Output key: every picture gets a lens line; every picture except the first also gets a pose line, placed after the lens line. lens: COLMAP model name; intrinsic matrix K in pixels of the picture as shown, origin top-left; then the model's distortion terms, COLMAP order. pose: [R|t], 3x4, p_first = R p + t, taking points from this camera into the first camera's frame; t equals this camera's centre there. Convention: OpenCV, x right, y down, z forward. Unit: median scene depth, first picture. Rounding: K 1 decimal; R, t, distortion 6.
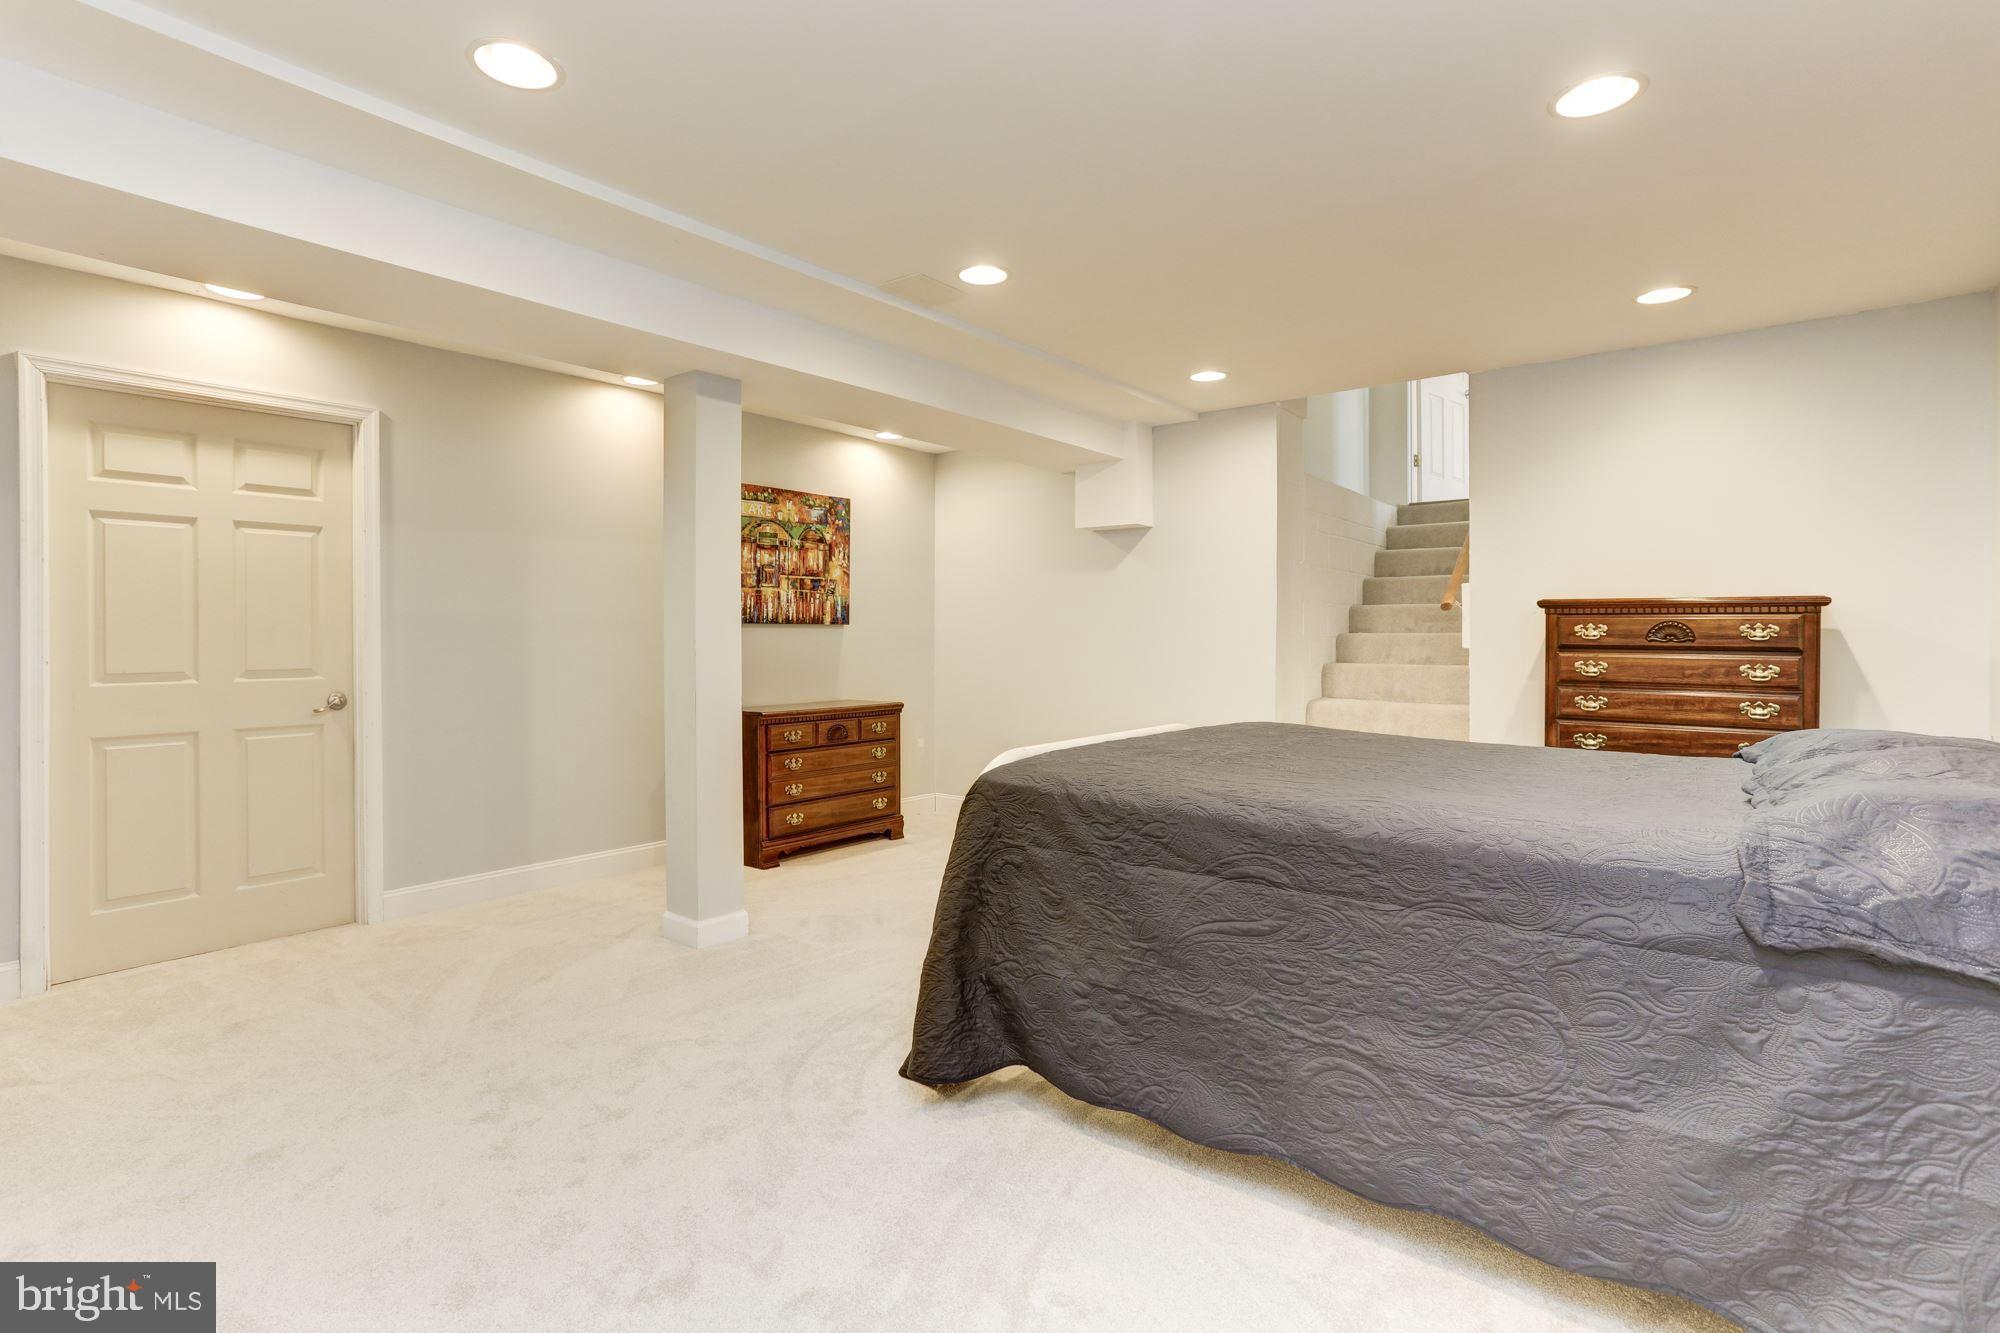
lens RADIAL K [[1021.4, 0, 957.1], [0, 1021.4, 693.1], [0, 0, 1]] dist [-0.033296, 0.023283]
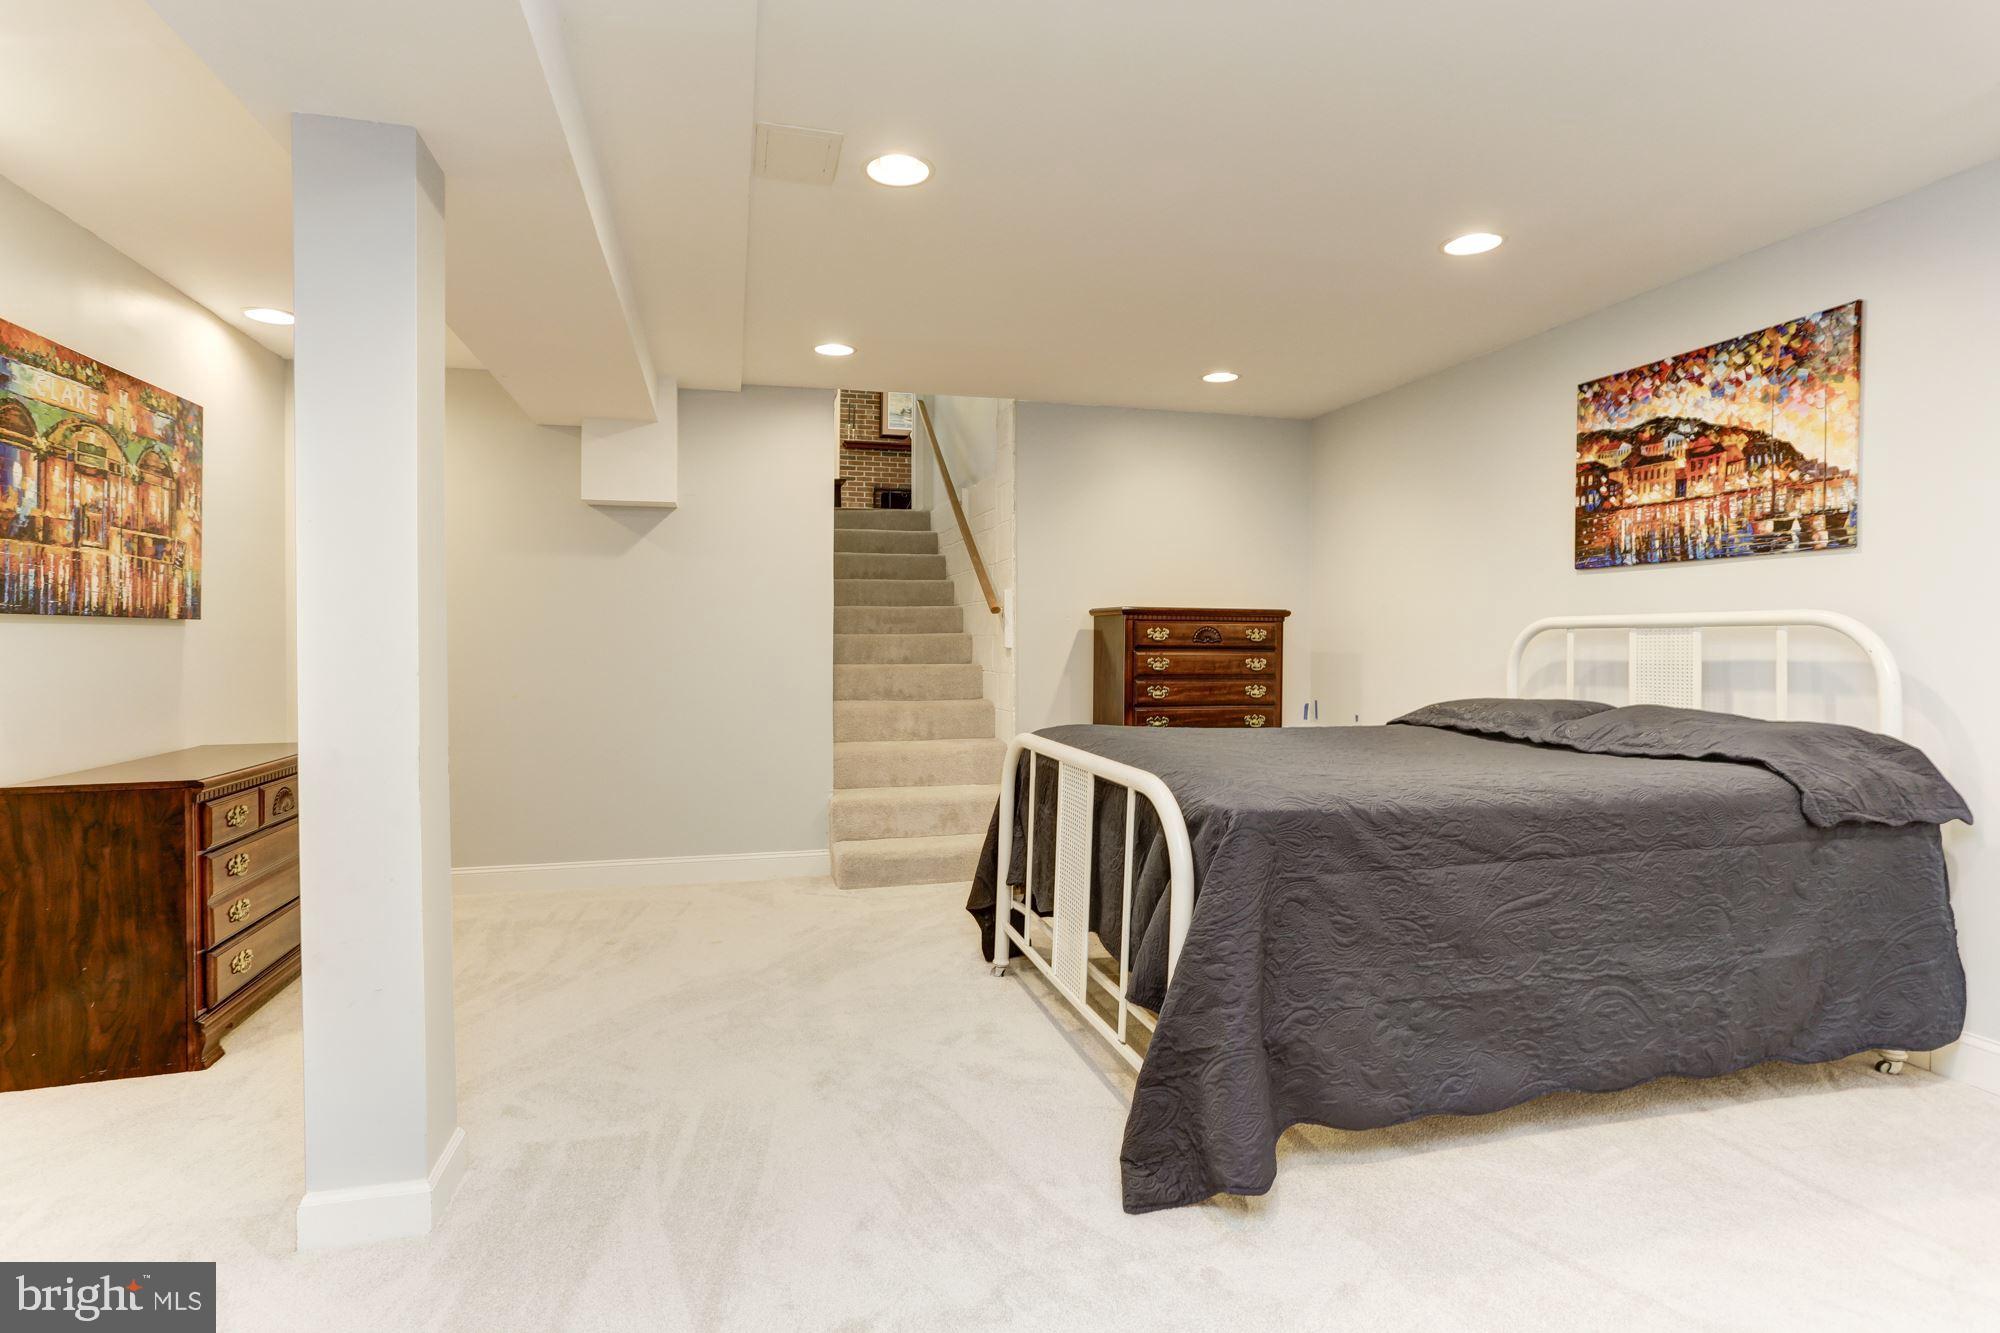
lens RADIAL K [[1021.4, 0, 1034.1], [0, 1021.4, 682.6], [0, 0, 1]] dist [-0.033296, 0.023283]
pose [[0.563140, -0.037507, 0.825510, -0.347672], [0.045236, 0.998871, 0.014525, -0.019004], [-0.825122, 0.029163, 0.564201, 0.300128]]
